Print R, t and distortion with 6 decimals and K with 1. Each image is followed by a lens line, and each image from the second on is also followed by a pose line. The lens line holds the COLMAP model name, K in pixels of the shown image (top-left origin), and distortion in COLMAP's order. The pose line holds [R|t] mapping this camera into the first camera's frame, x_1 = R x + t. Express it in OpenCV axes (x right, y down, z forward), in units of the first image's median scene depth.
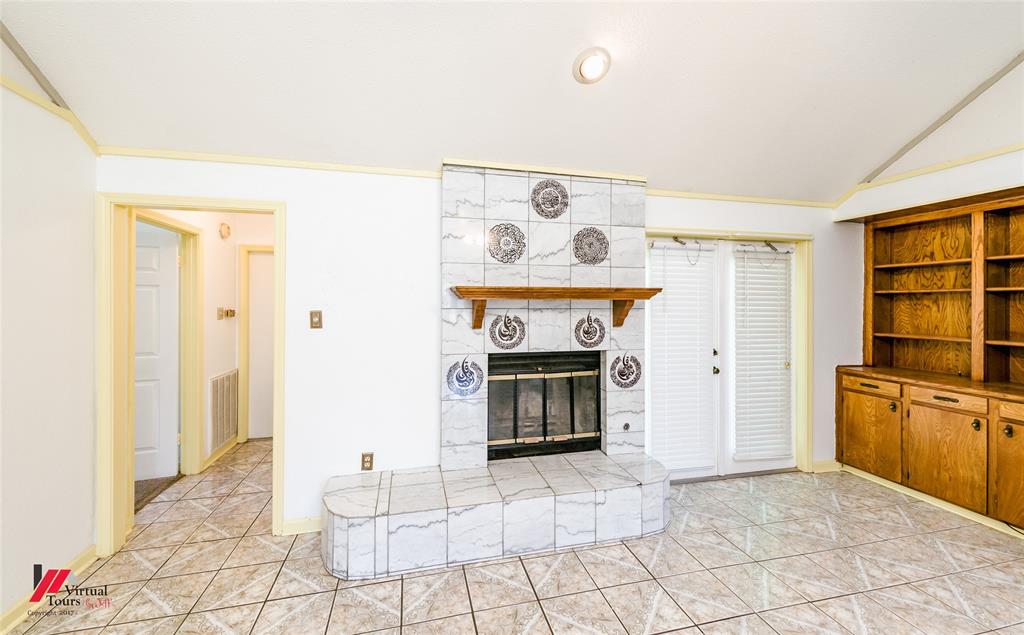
lens RADIAL K [[378.1, 0, 510.0], [0, 378.1, 302.6], [0, 0, 1]] dist [0.009781, -0.000138]
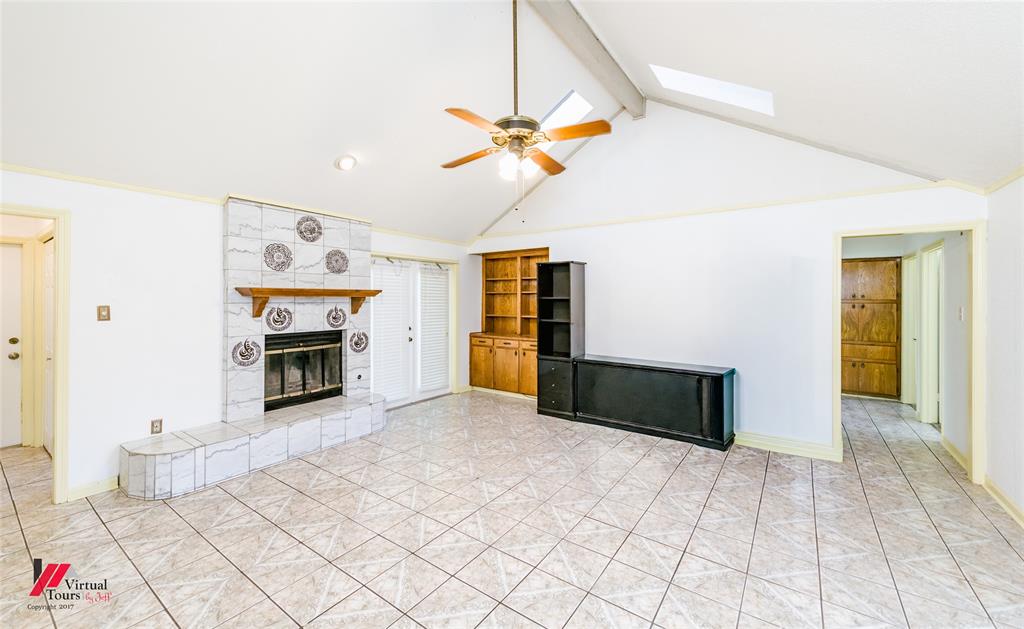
lens RADIAL K [[402.8, 0, 509.1], [0, 402.8, 299.2], [0, 0, 1]] dist [0.001818, 0.000095]
pose [[0.739836, -0.002441, 0.672783, -0.371068], [0.000030, 0.999994, 0.003594, -0.003109], [-0.672788, -0.002639, 0.739831, -0.681893]]
